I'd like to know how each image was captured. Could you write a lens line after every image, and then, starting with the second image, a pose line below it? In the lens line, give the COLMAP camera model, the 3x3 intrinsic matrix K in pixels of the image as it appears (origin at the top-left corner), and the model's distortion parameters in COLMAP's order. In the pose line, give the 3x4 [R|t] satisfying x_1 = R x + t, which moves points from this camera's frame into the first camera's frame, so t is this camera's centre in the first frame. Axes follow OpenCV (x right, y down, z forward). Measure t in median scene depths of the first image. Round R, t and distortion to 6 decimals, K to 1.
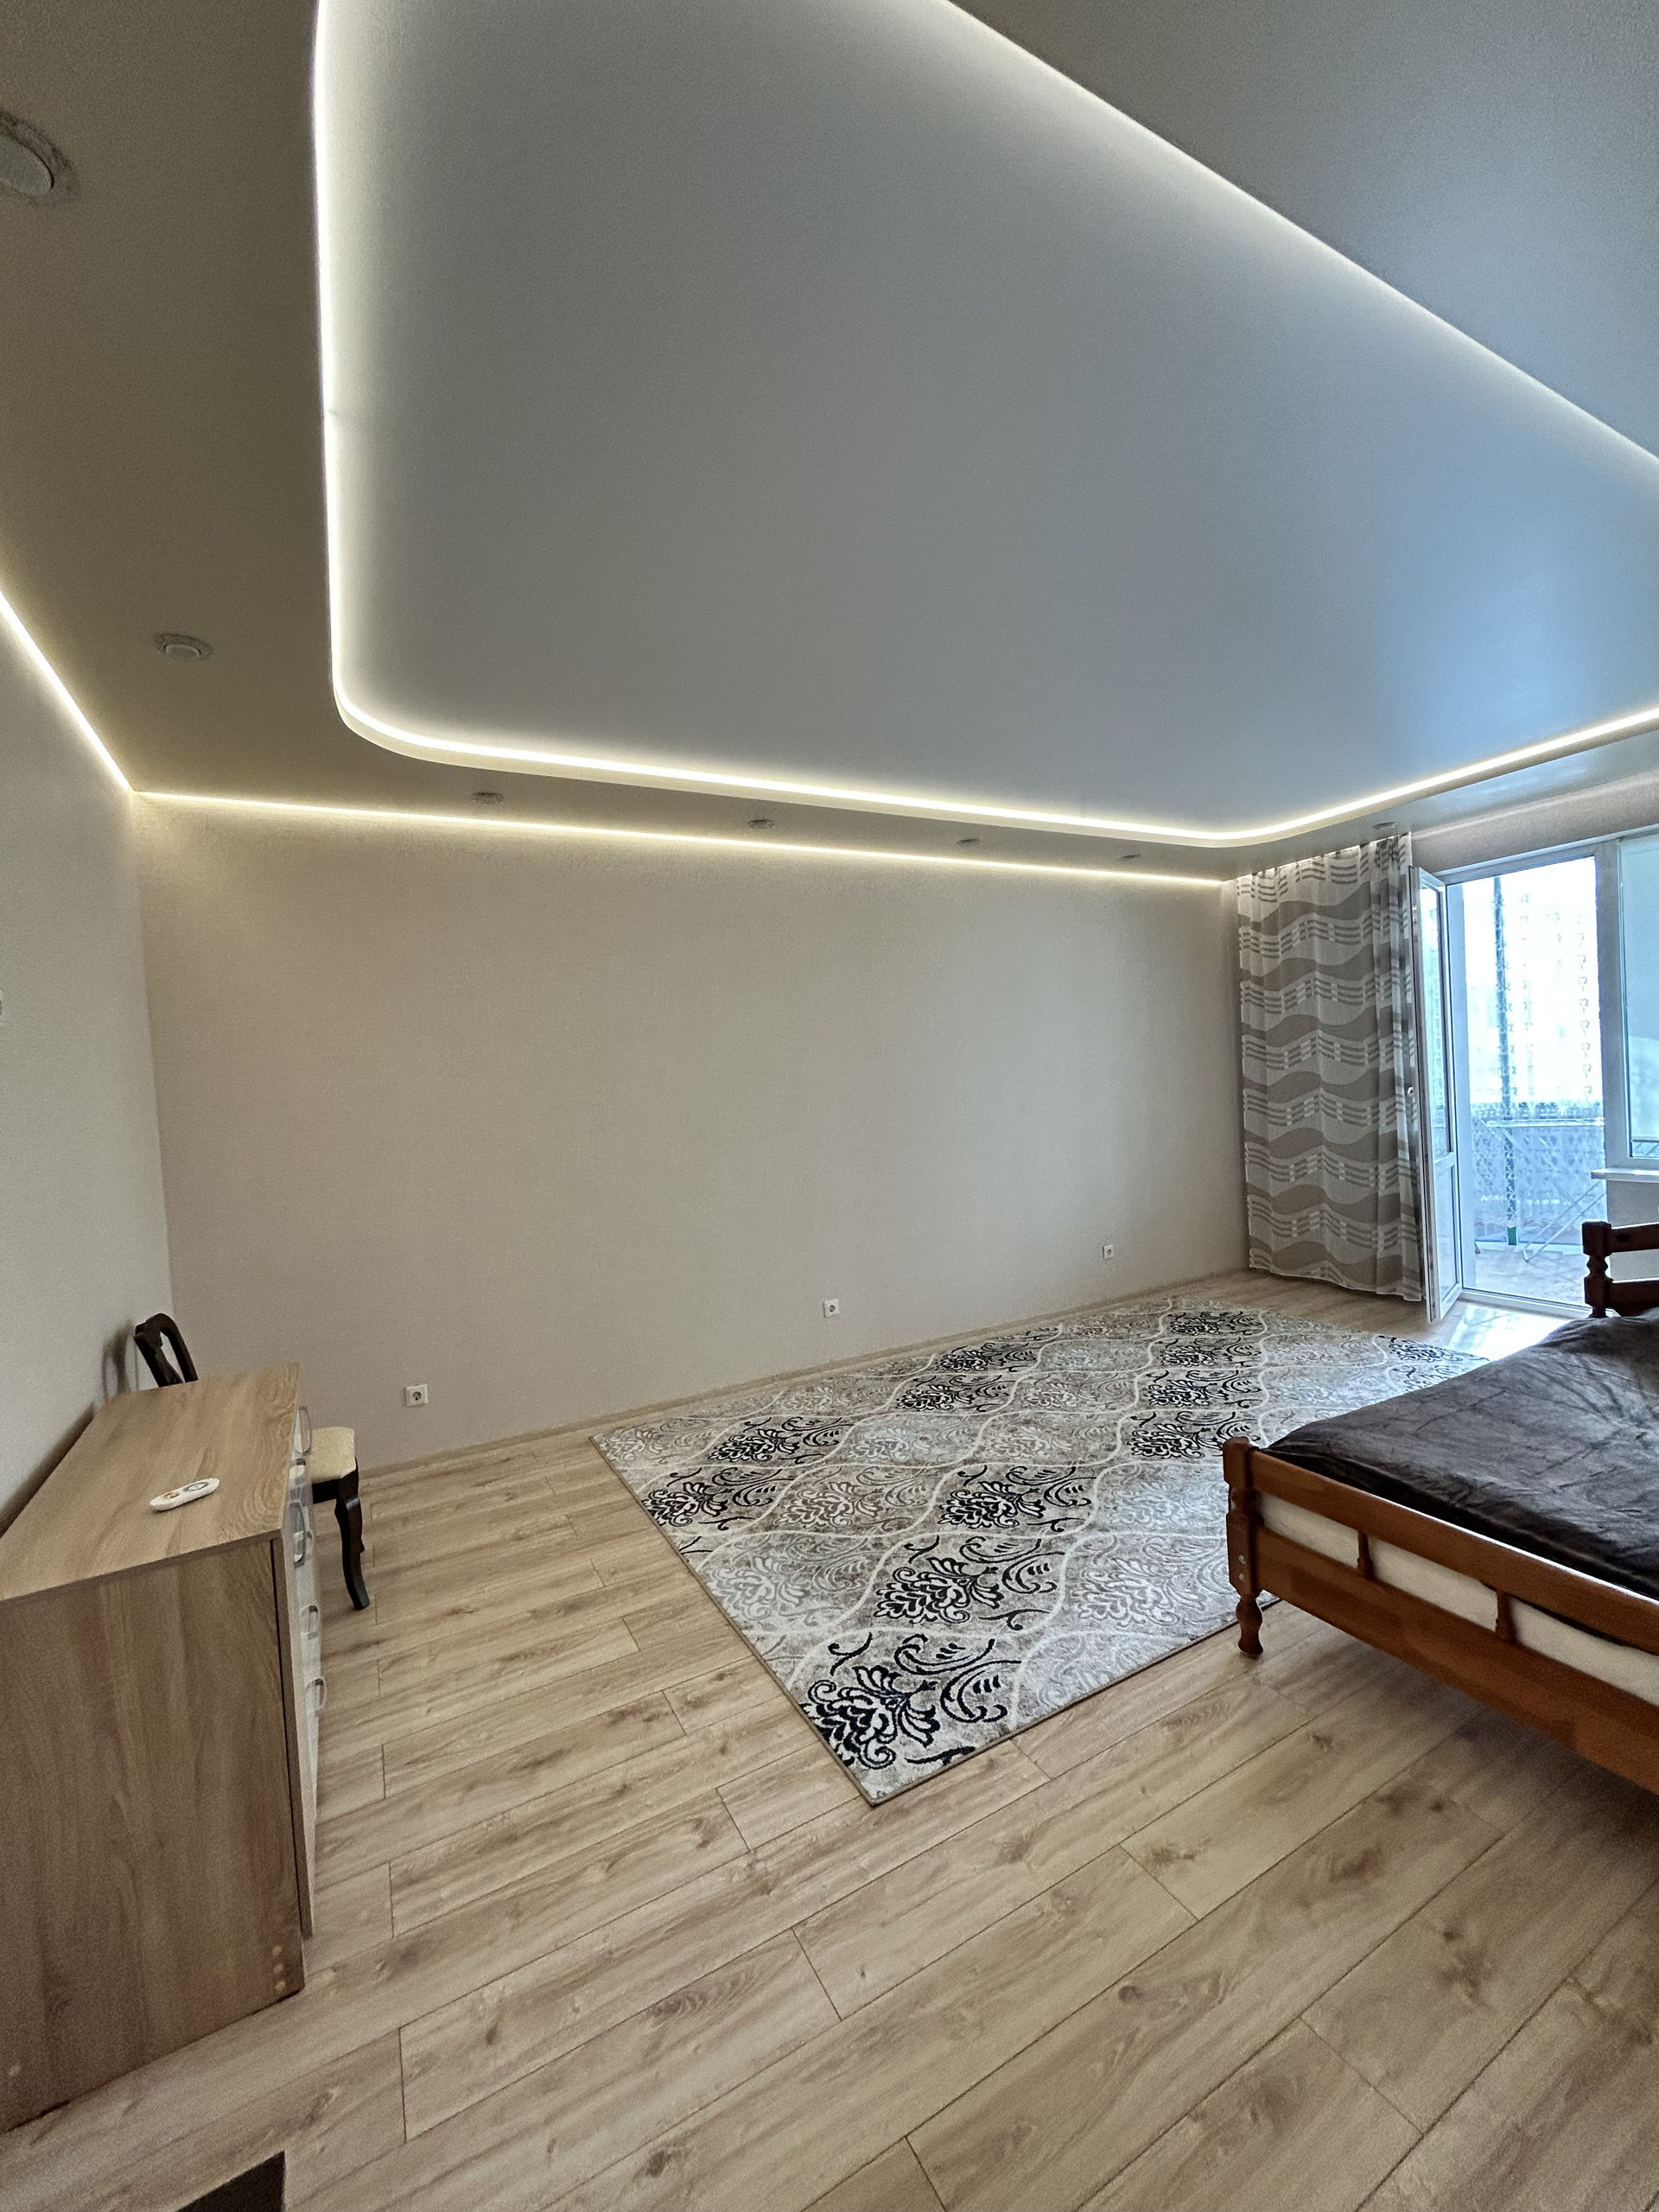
lens RADIAL K [[890.1, 0, 831.9], [0, 890.1, 1101.8], [0, 0, 1]] dist [-0.003151, 0.001156]
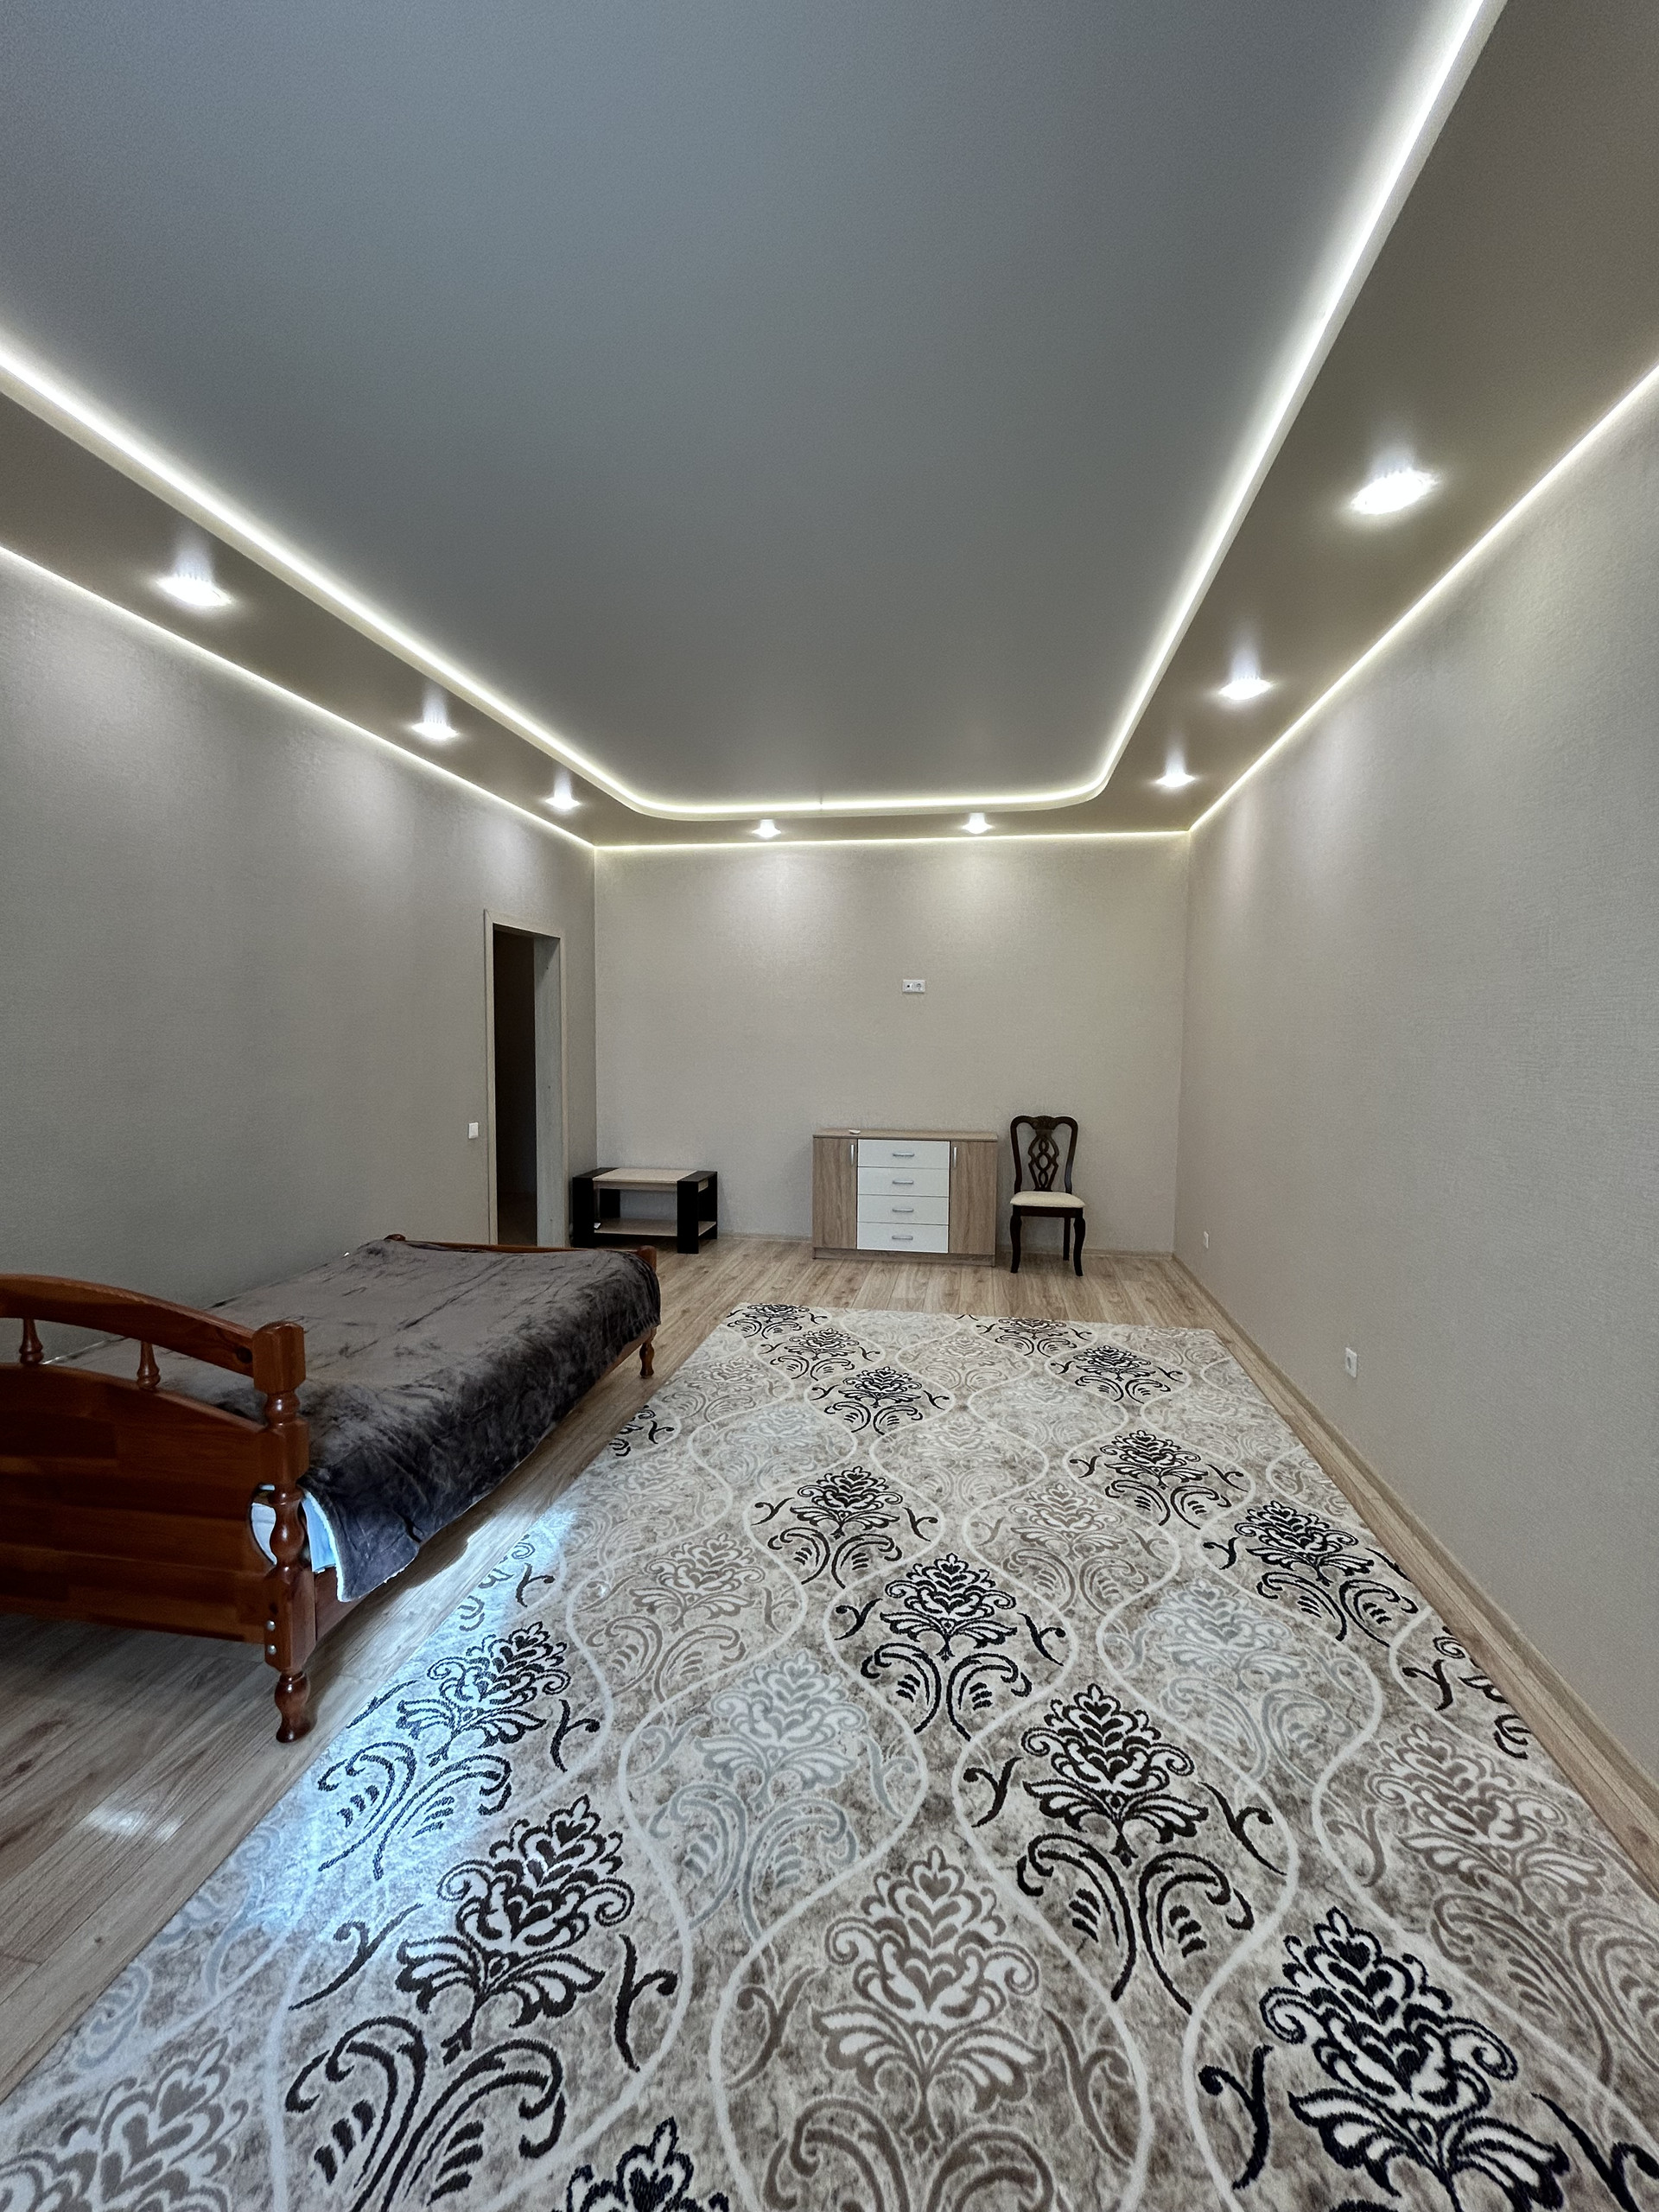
lens RADIAL K [[890.1, 0, 831.9], [0, 890.1, 1101.8], [0, 0, 1]] dist [-0.003151, 0.001156]
pose [[-0.613060, 0.108817, -0.782506, 0.883868], [0.005871, 0.991069, 0.133220, -0.057119], [0.790014, 0.077078, -0.608224, 1.322373]]
